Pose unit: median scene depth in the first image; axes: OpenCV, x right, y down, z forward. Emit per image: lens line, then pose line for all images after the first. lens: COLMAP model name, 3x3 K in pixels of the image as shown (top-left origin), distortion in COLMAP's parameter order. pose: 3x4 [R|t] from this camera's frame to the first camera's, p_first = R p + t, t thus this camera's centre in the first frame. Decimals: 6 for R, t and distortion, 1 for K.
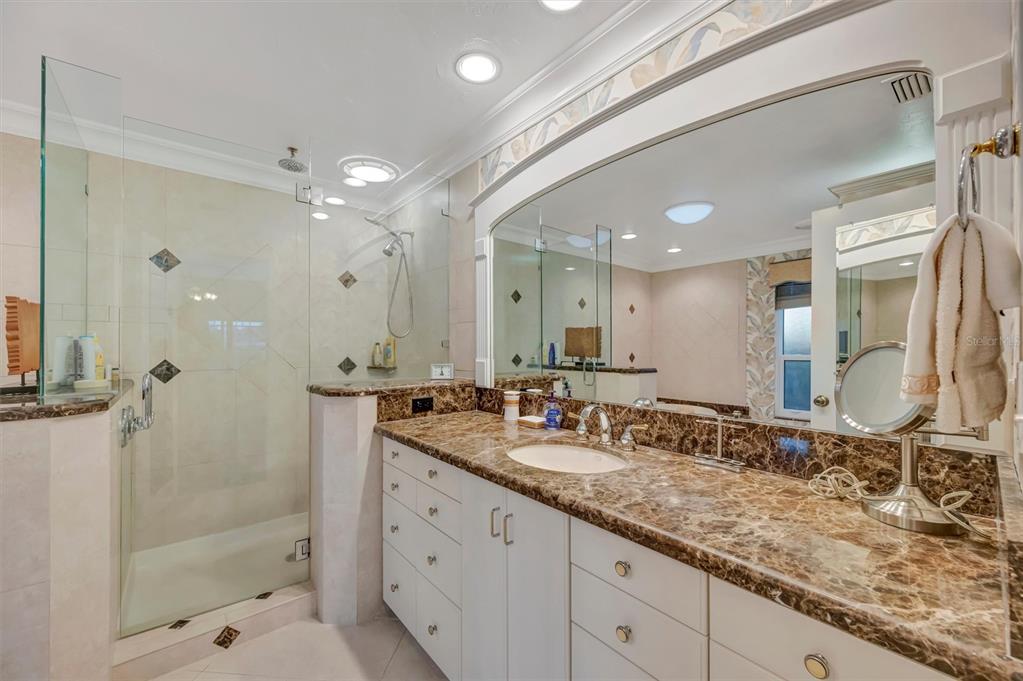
lens RADIAL K [[403.7, 0, 514.6], [0, 403.7, 344.5], [0, 0, 1]] dist [0.000862, 0.000049]
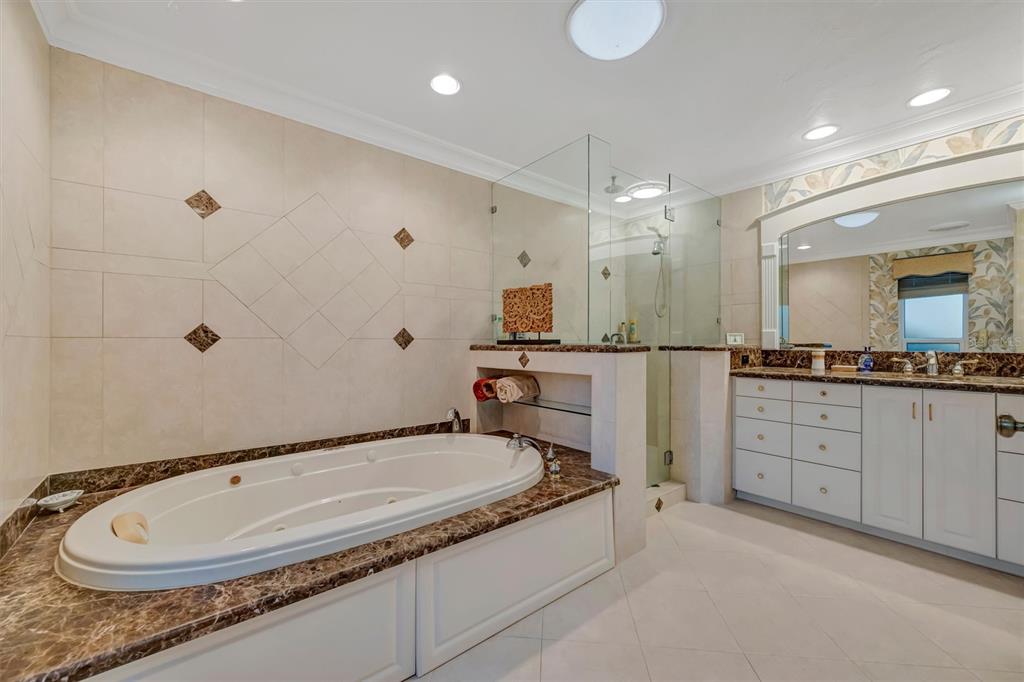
lens RADIAL K [[411.8, 0, 512.0], [0, 411.8, 341.0], [0, 0, 1]] dist [0.000267, -0.000140]
pose [[0.999844, 0.002652, -0.017487, -0.934999], [-0.002629, 0.999996, 0.001342, 0.075334], [0.017490, -0.001296, 0.999846, -0.434649]]
